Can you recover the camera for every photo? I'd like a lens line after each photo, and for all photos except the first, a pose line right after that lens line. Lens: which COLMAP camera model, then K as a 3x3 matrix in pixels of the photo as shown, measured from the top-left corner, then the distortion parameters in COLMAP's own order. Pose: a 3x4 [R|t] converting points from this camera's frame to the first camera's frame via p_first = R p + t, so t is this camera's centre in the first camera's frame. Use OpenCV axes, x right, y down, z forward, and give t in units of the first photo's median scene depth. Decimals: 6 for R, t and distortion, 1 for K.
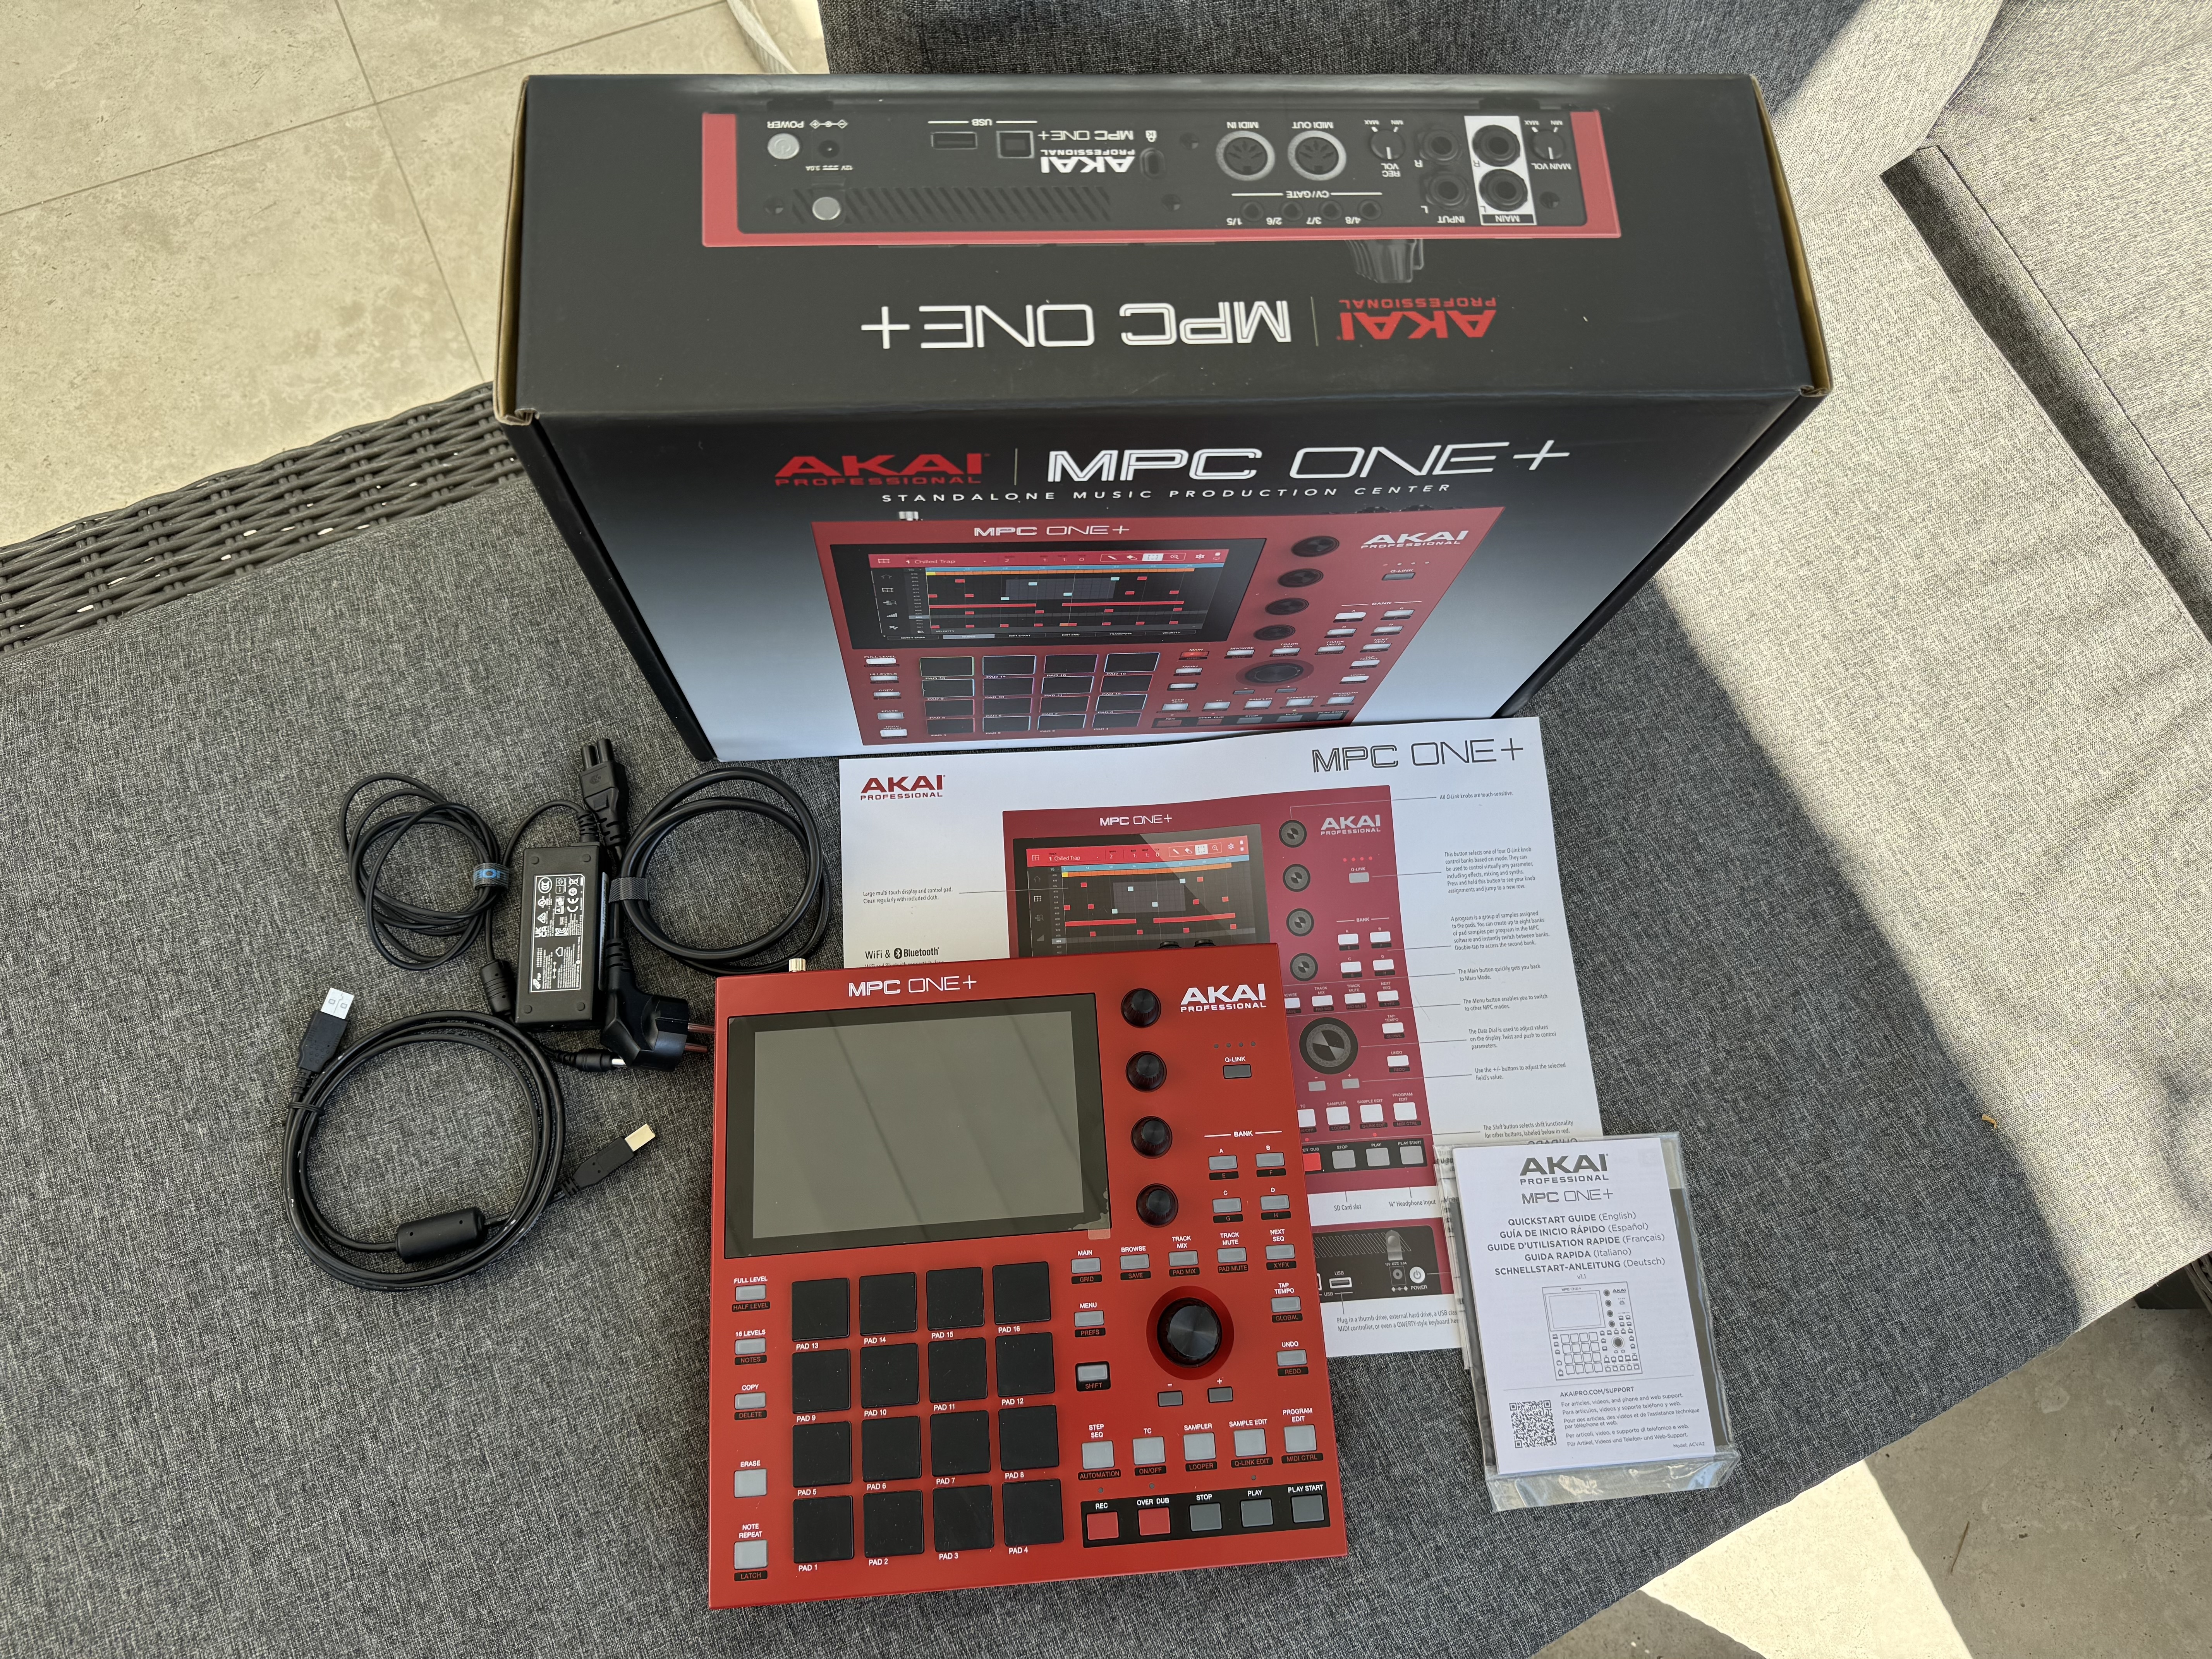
lens RADIAL K [[1511.5, 0, 1092.8], [0, 1511.5, 836.8], [0, 0, 1]] dist [0.129080, -0.277586]
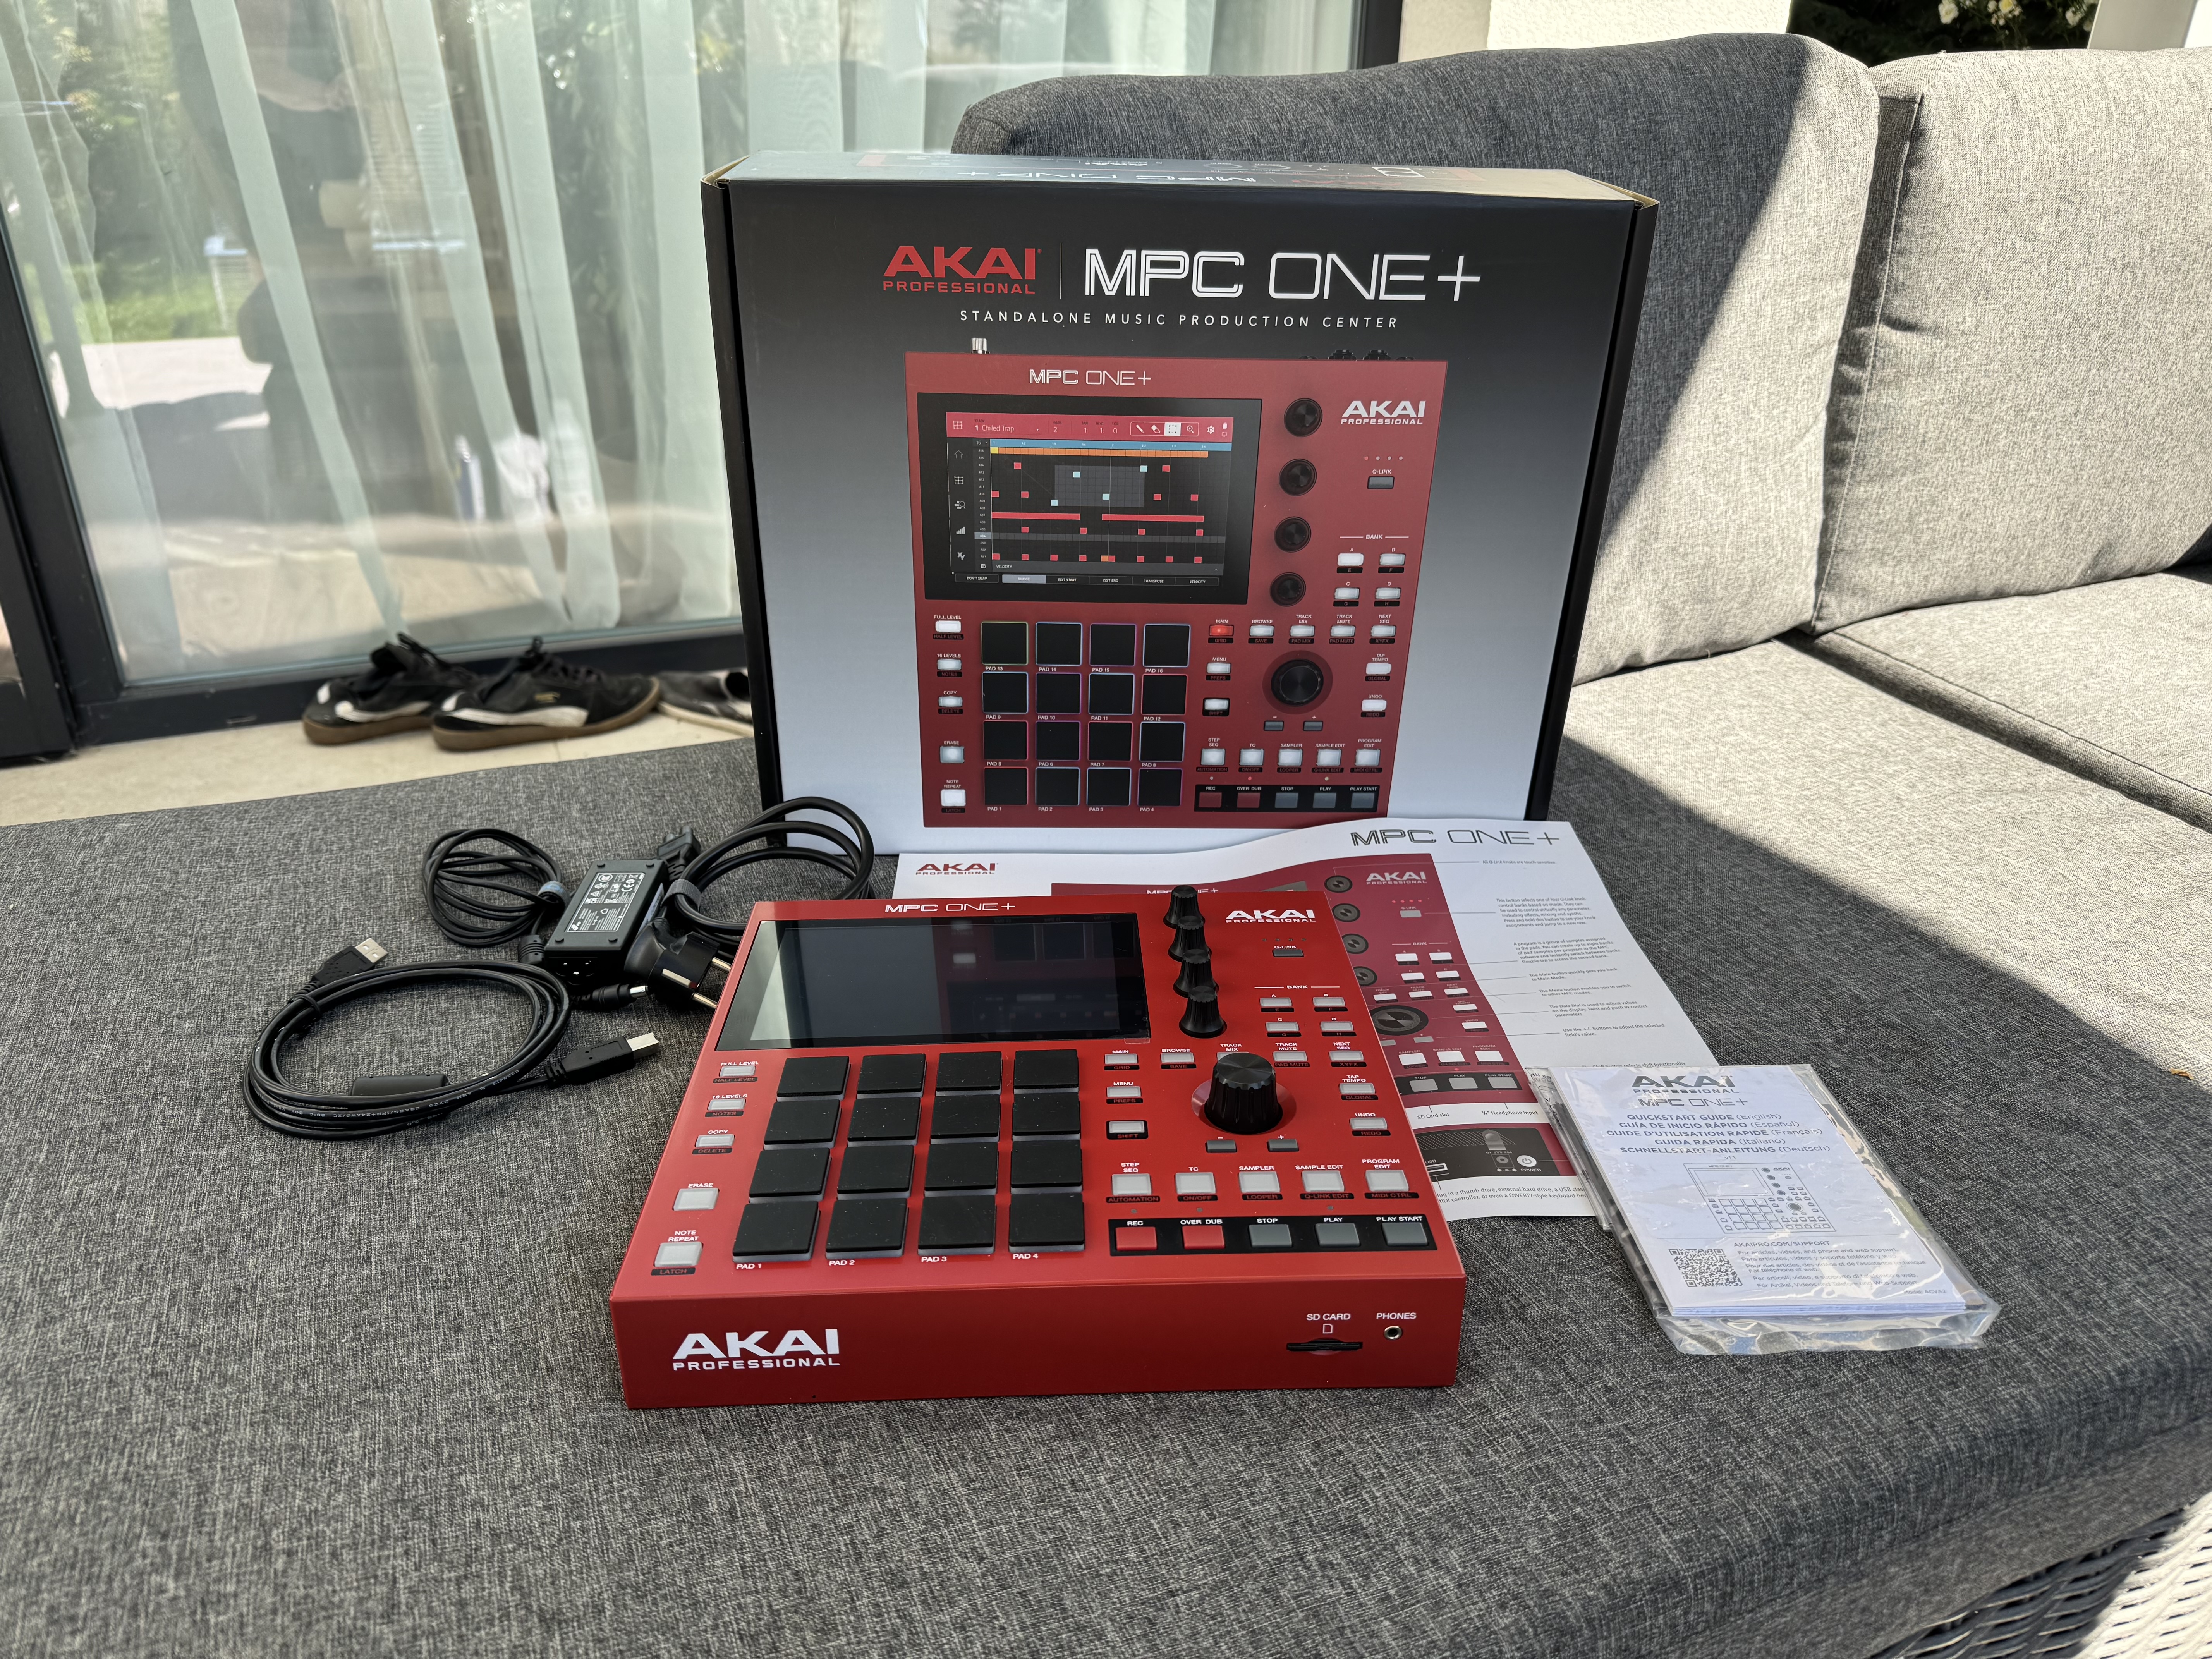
lens RADIAL K [[1511.5, 0, 1092.8], [0, 1511.5, 836.8], [0, 0, 1]] dist [0.129080, -0.277586]
pose [[0.998116, -0.024612, -0.056207, 0.031162], [-0.022081, 0.710577, -0.703273, 0.803008], [0.057248, 0.703189, 0.708695, 0.299292]]
